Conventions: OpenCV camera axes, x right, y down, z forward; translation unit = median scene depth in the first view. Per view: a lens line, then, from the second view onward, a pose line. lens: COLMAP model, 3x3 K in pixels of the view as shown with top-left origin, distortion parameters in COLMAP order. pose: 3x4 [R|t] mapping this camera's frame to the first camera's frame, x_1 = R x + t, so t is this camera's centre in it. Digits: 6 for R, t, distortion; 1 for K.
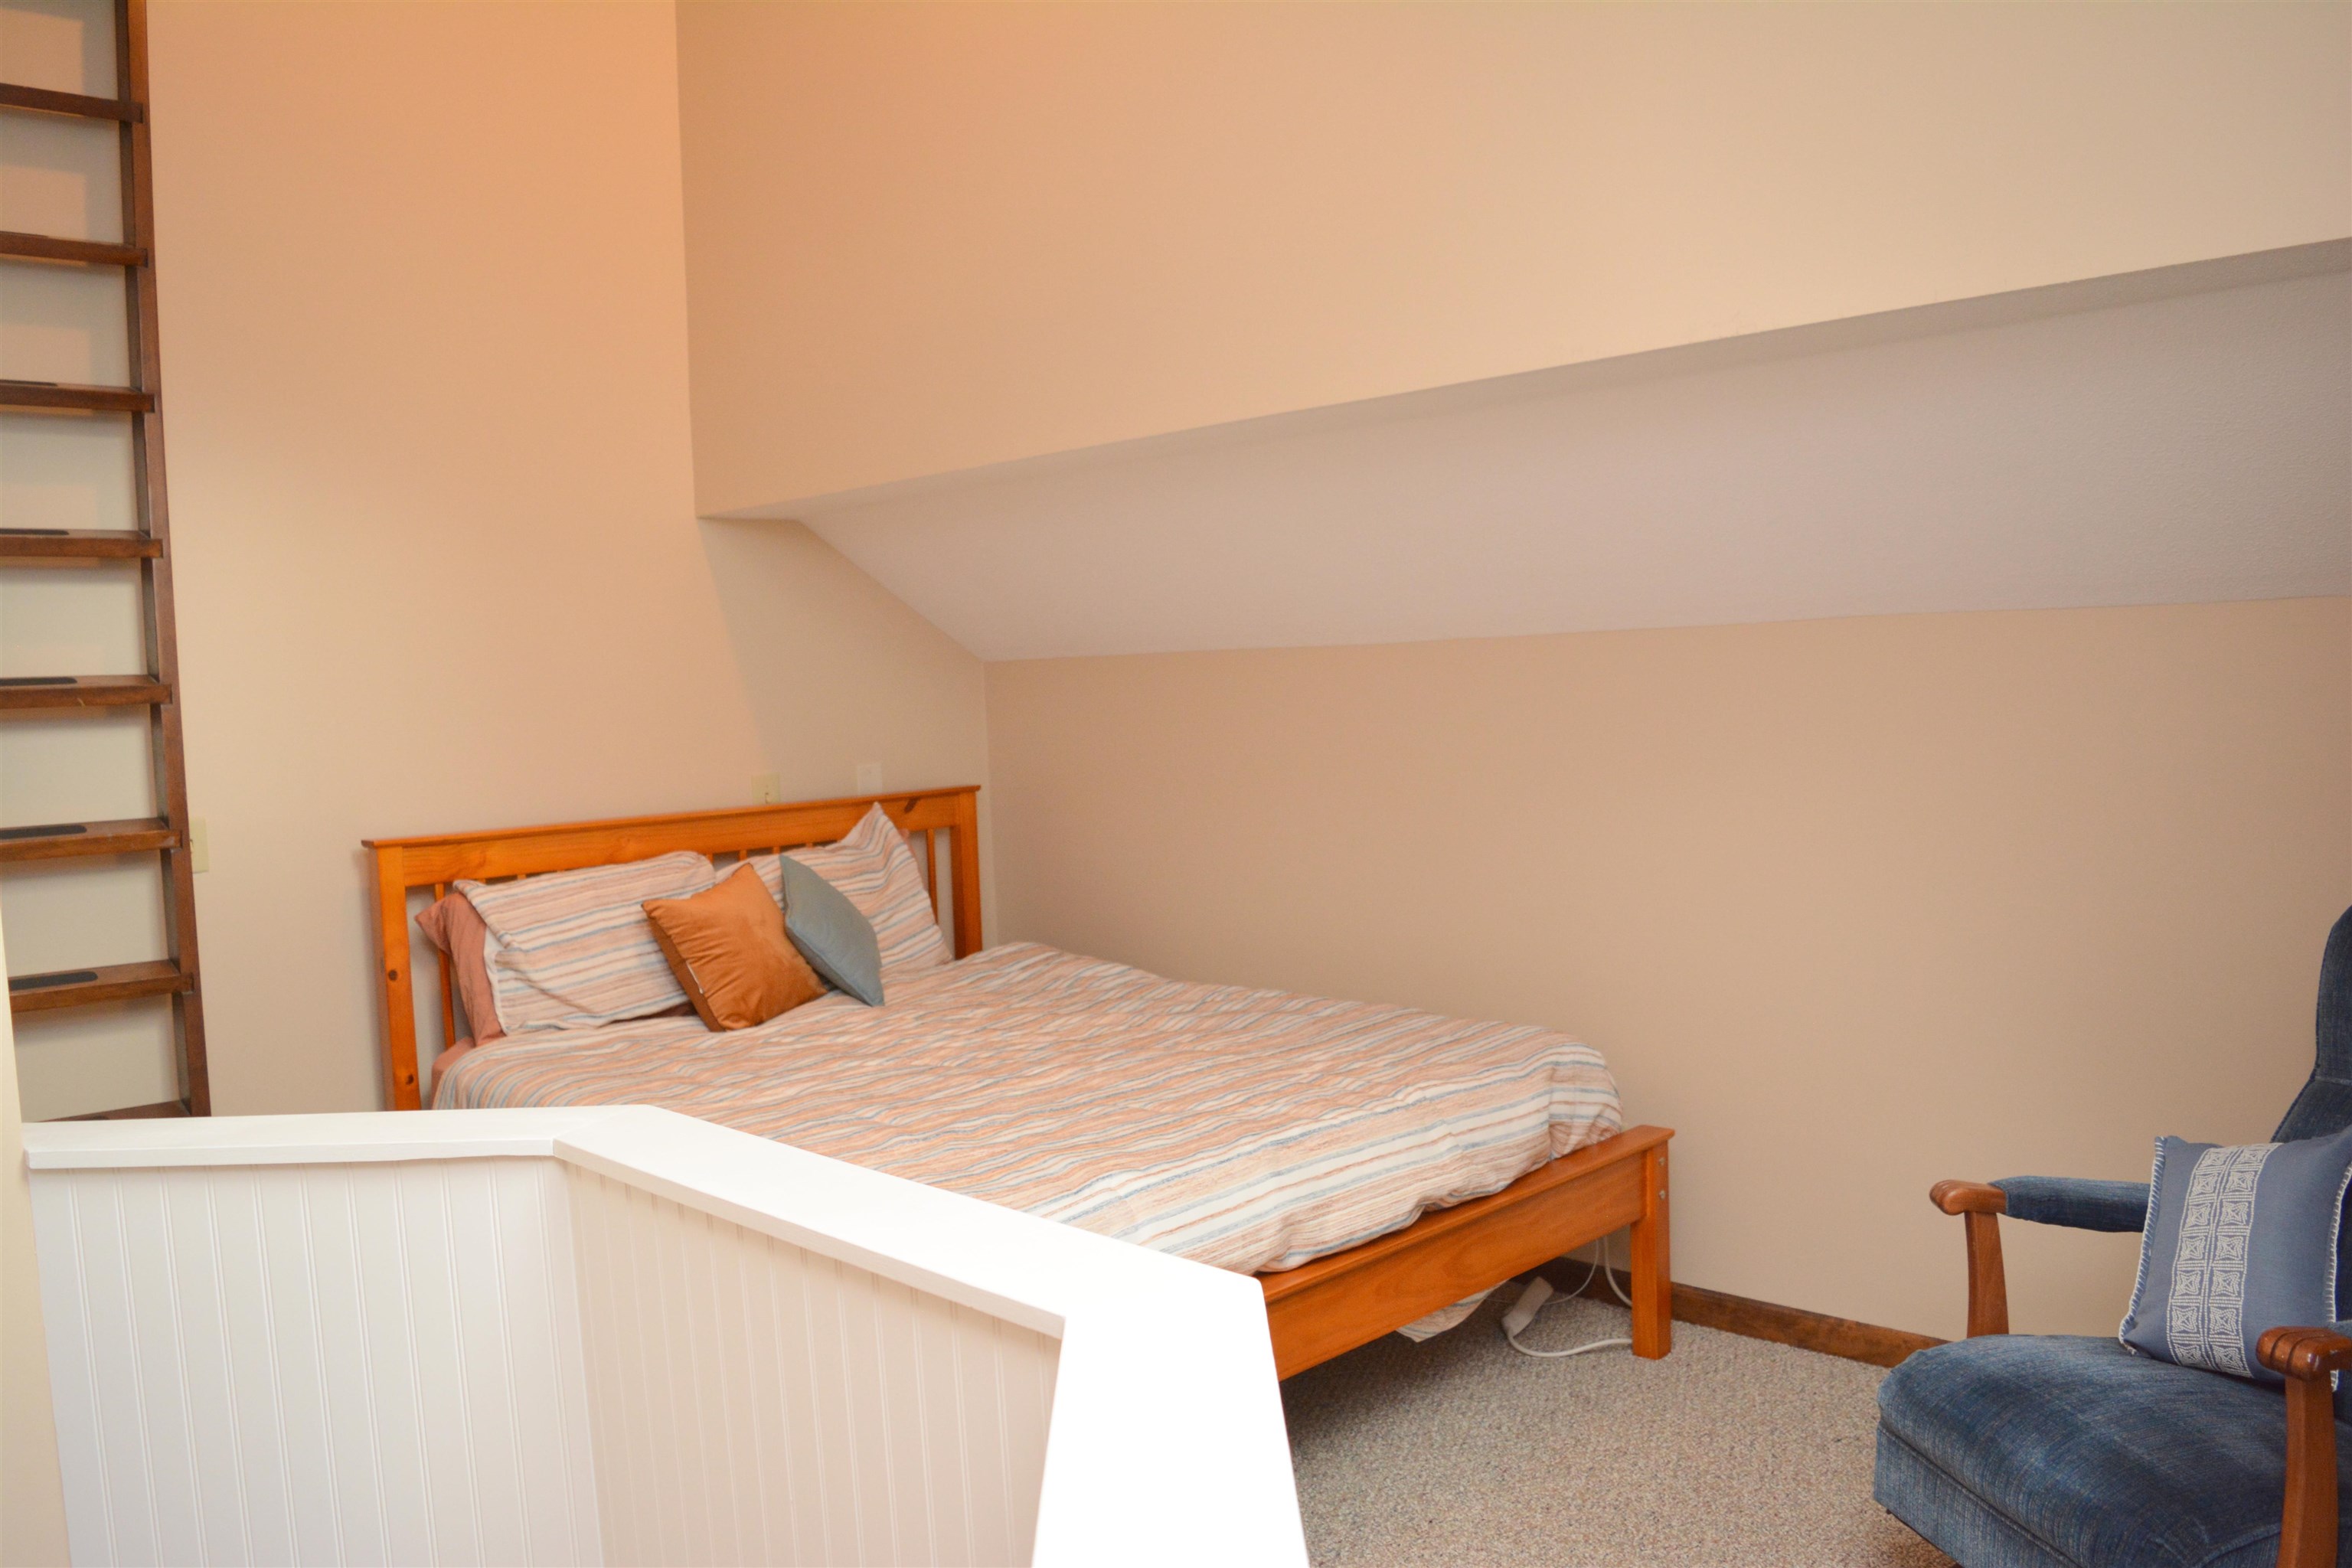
lens RADIAL K [[1844.4, 0, 1176.0], [0, 1844.4, 784.0], [0, 0, 1]] dist [-0.101483, 0.028829]
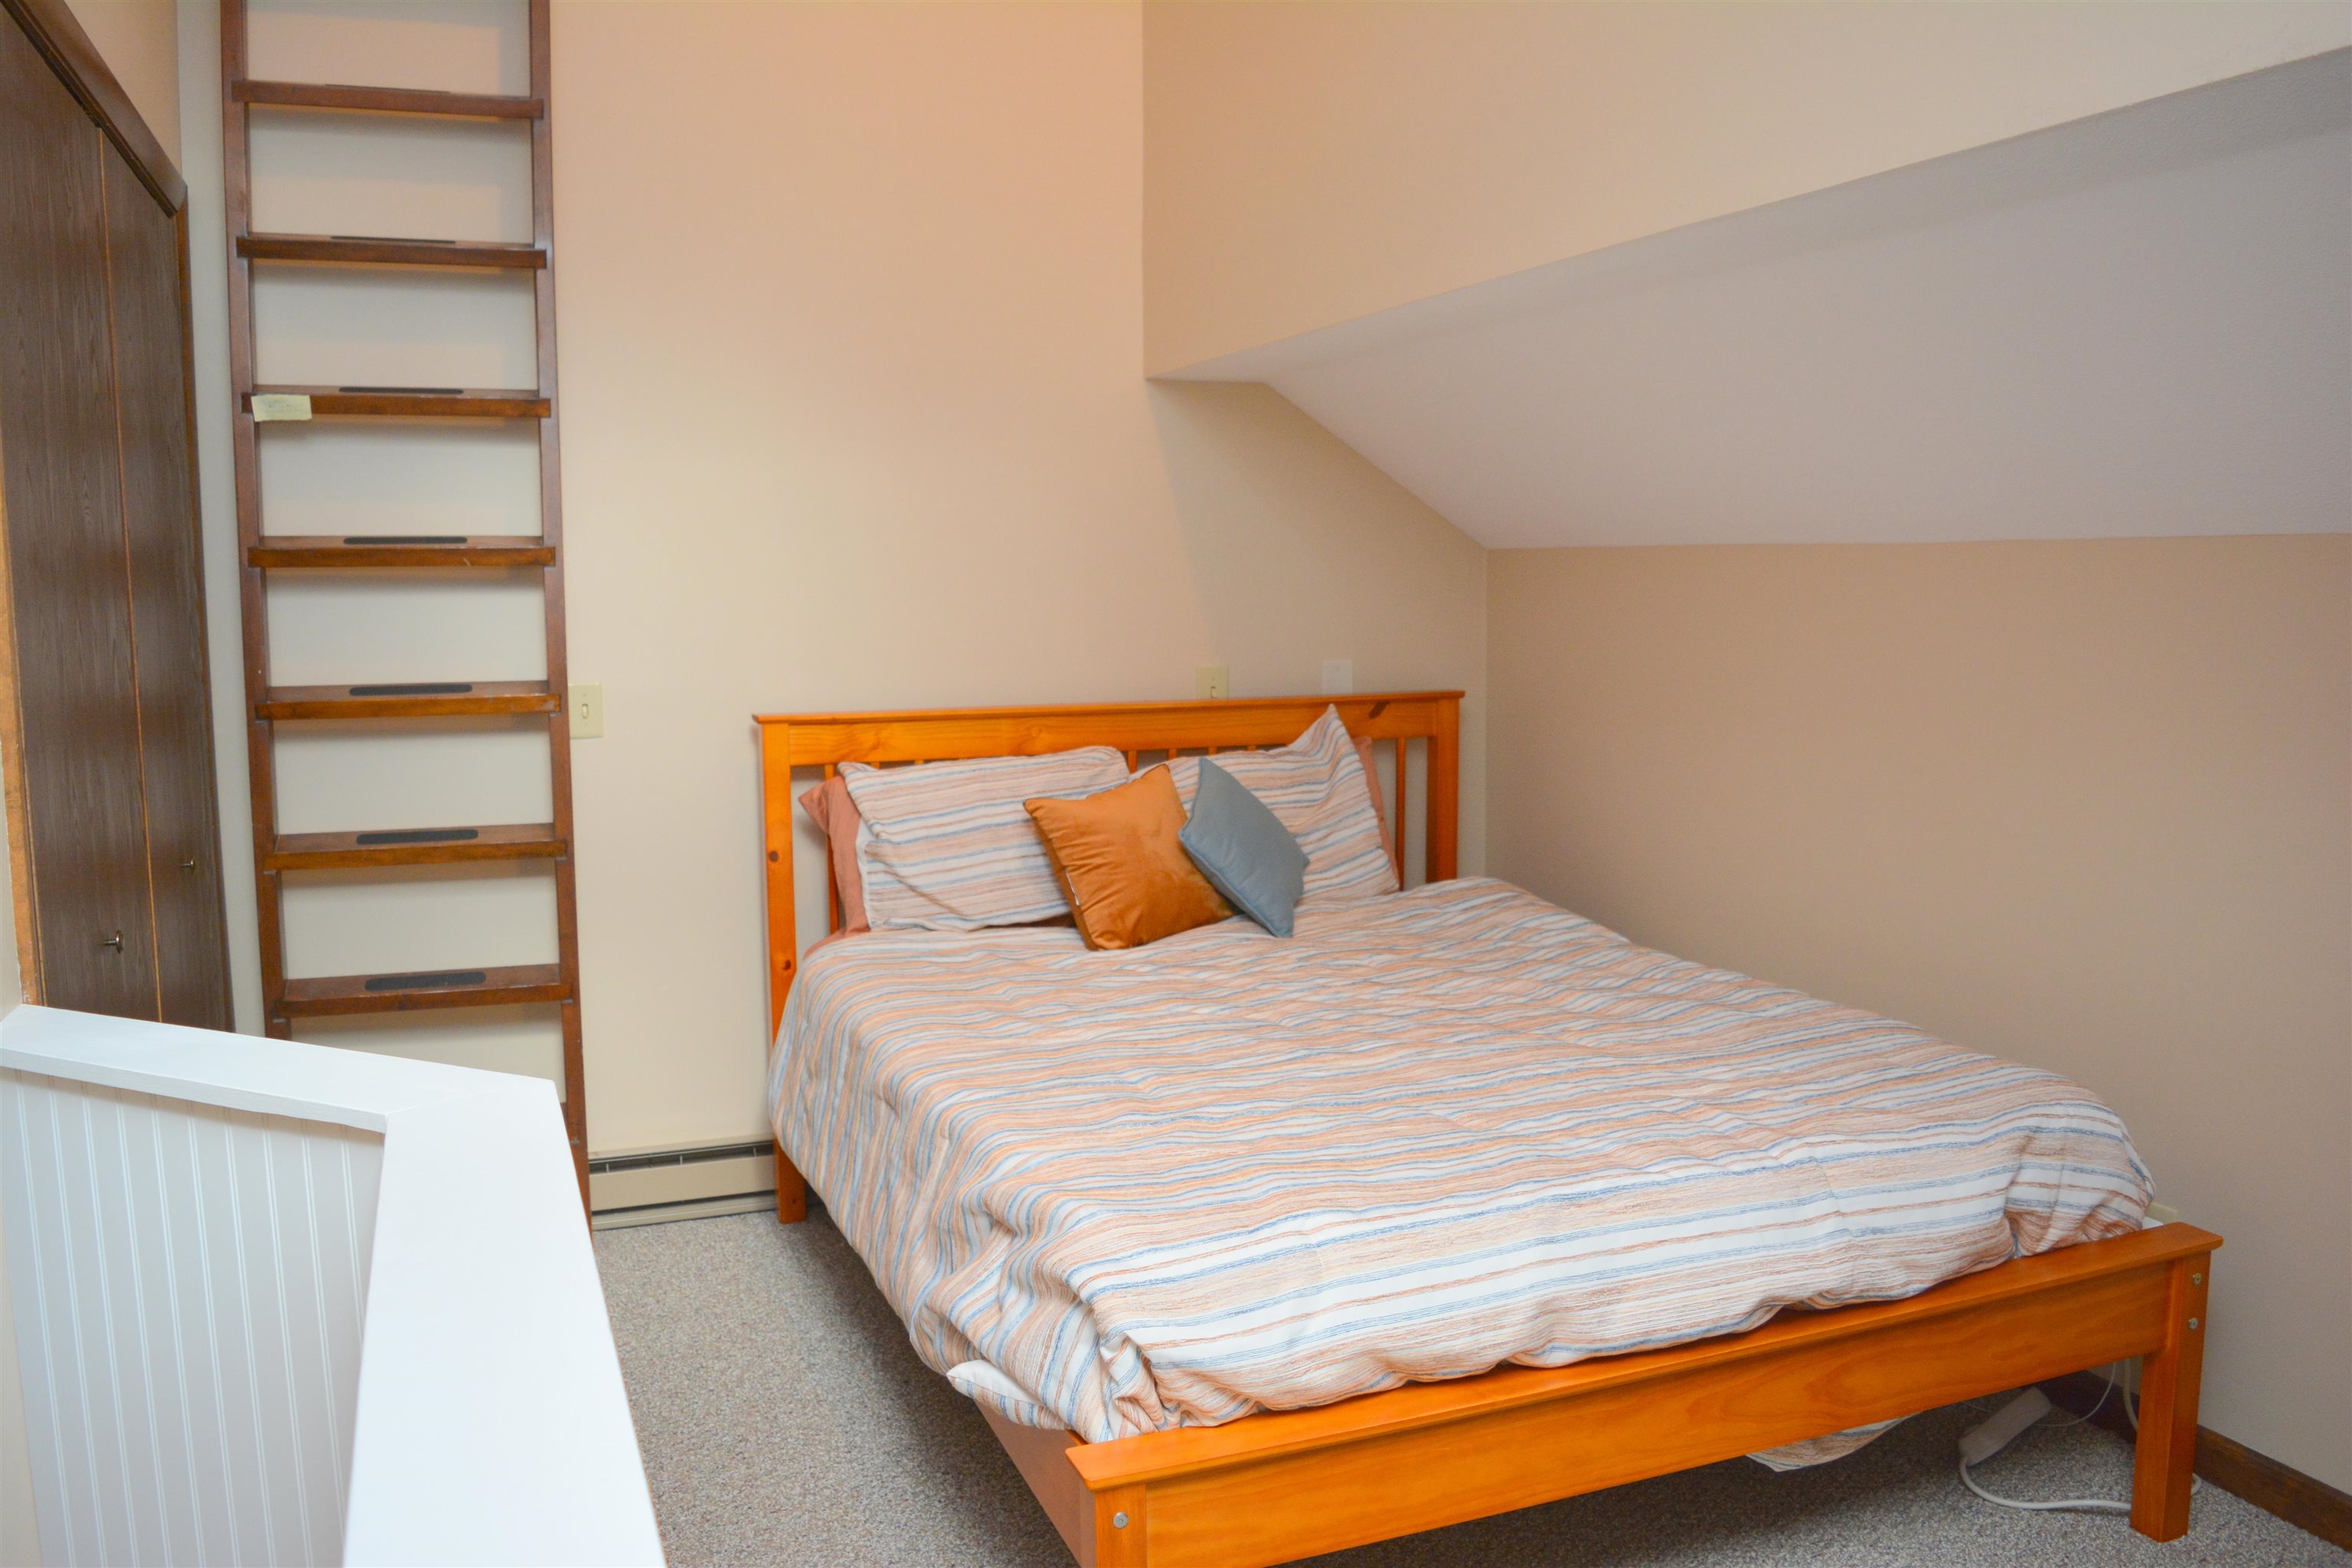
lens RADIAL K [[1844.4, 0, 1176.0], [0, 1844.4, 784.0], [0, 0, 1]] dist [-0.101483, 0.028829]
pose [[0.918236, 0.077990, -0.388278, 0.142227], [-0.053336, 0.995839, 0.073892, -0.016533], [0.392425, -0.047141, 0.918575, 0.191601]]
